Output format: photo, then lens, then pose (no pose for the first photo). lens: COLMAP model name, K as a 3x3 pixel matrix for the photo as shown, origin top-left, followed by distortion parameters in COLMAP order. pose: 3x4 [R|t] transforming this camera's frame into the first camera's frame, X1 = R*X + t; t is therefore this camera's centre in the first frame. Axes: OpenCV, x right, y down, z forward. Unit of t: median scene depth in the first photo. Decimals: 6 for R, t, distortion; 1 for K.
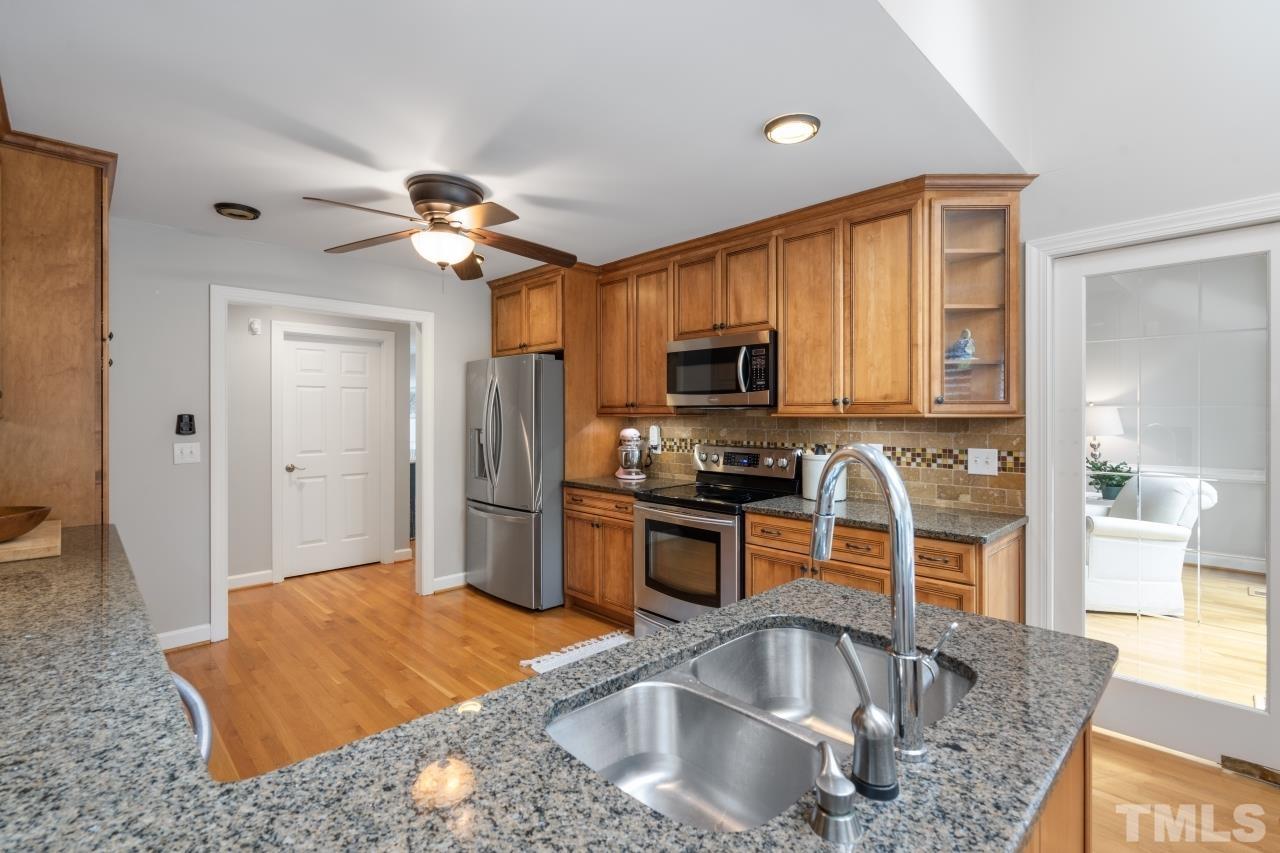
lens RADIAL K [[580.0, 0, 644.4], [0, 580.0, 413.0], [0, 0, 1]] dist [-0.010509, 0.001959]
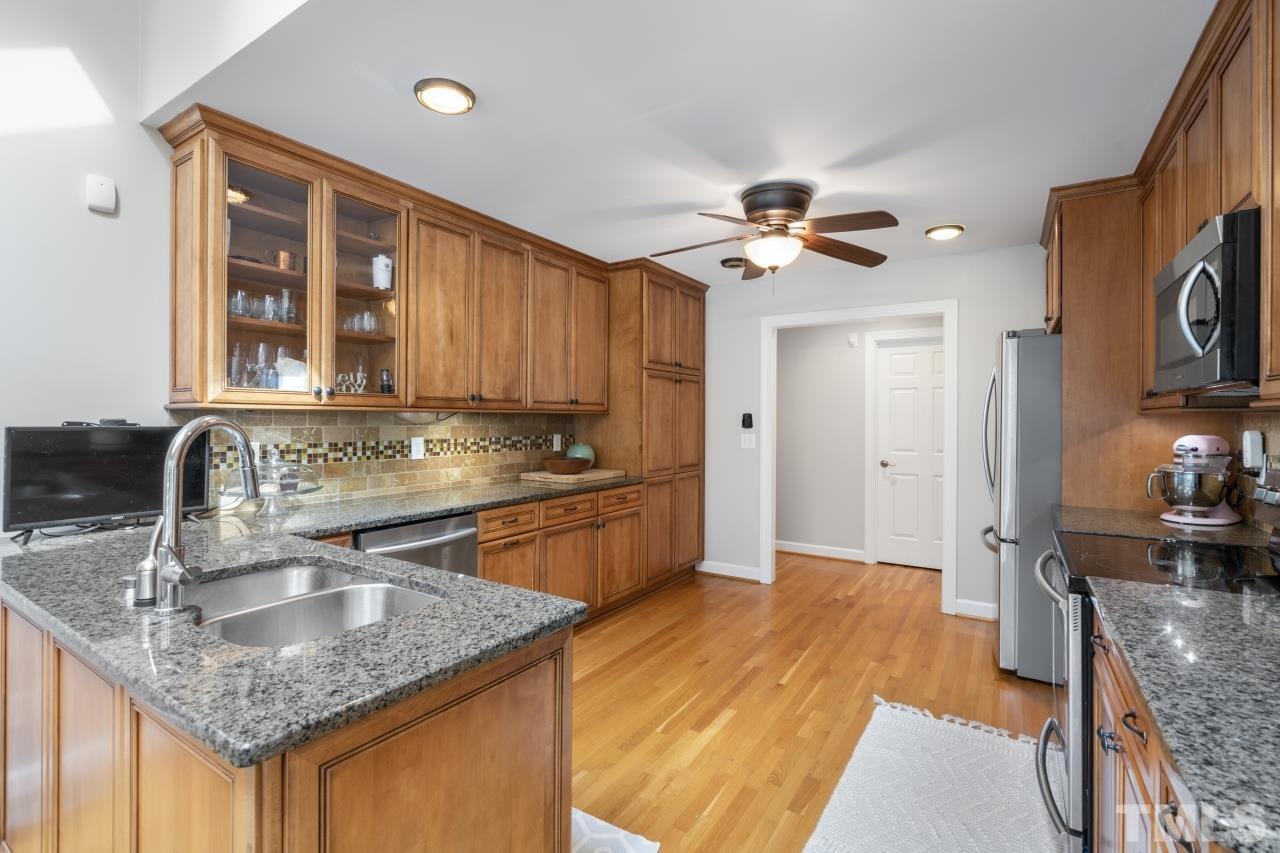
lens RADIAL K [[580.0, 0, 638.8], [0, 580.0, 418.3], [0, 0, 1]] dist [-0.010509, 0.001959]
pose [[0.221330, 0.000480, -0.975199, 0.512380], [-0.002166, 0.999998, 0.000000, 0.014445], [0.975197, 0.002112, 0.221331, 0.430067]]
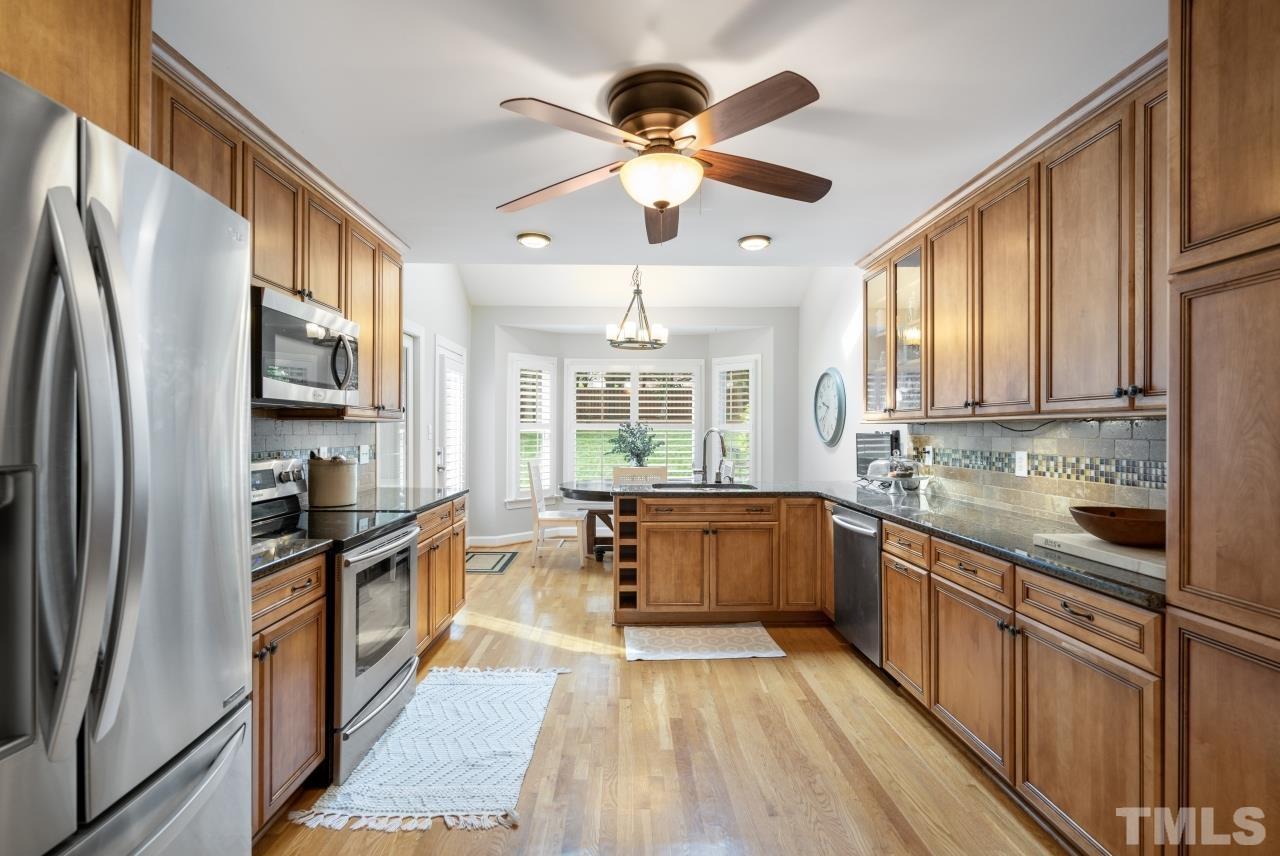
lens RADIAL K [[580.0, 0, 632.3], [0, 580.0, 423.9], [0, 0, 1]] dist [-0.010509, 0.001959]
pose [[-0.721061, 0.005116, 0.692852, -0.676602], [-0.004403, 0.999919, -0.011965, 0.020512], [-0.692857, -0.011678, -0.720980, 1.264140]]
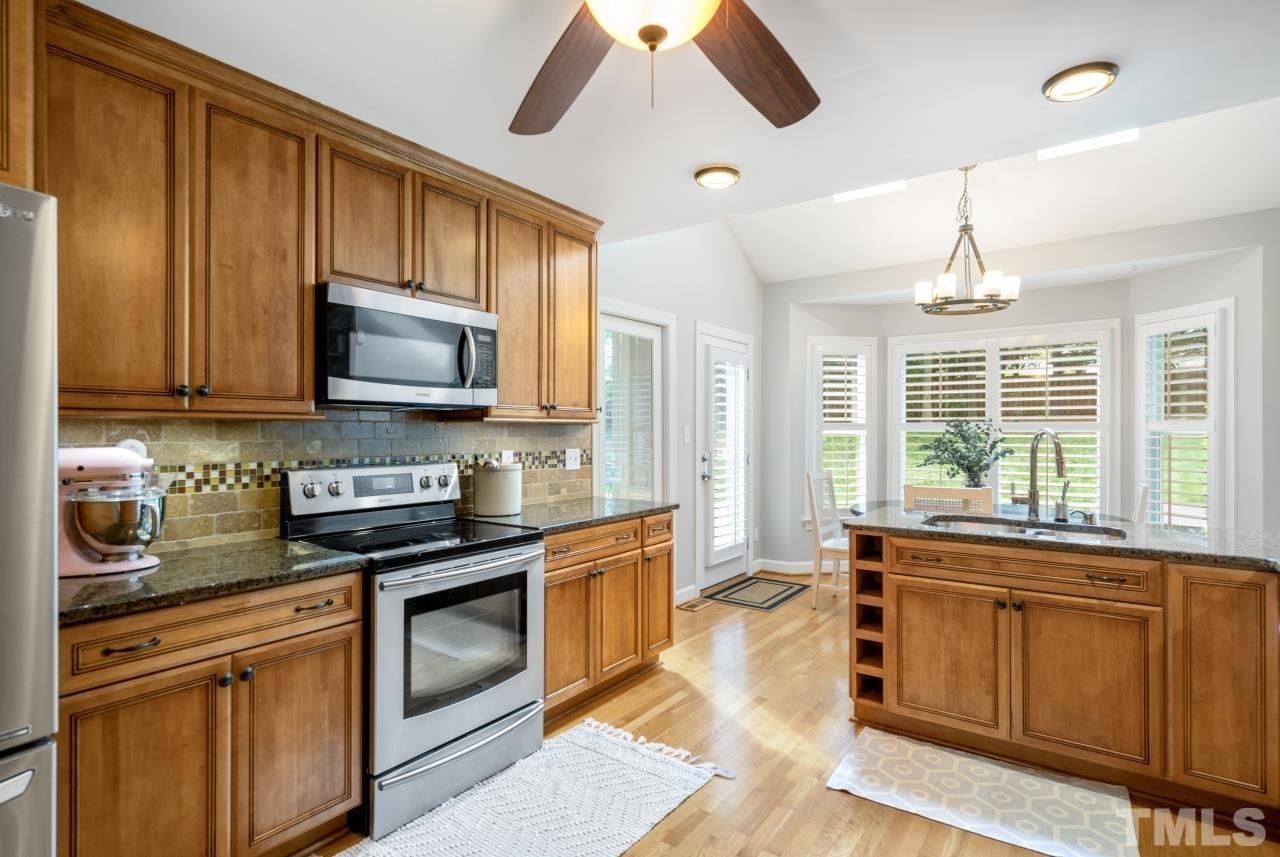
lens RADIAL K [[631.8, 0, 642.0], [0, 631.8, 426.2], [0, 0, 1]] dist [0.001116, 0.001793]
pose [[-0.164659, 0.007400, 0.986323, -0.646996], [-0.002160, 0.999967, -0.007863, 0.018577], [-0.986348, -0.003425, -0.164638, 0.882215]]
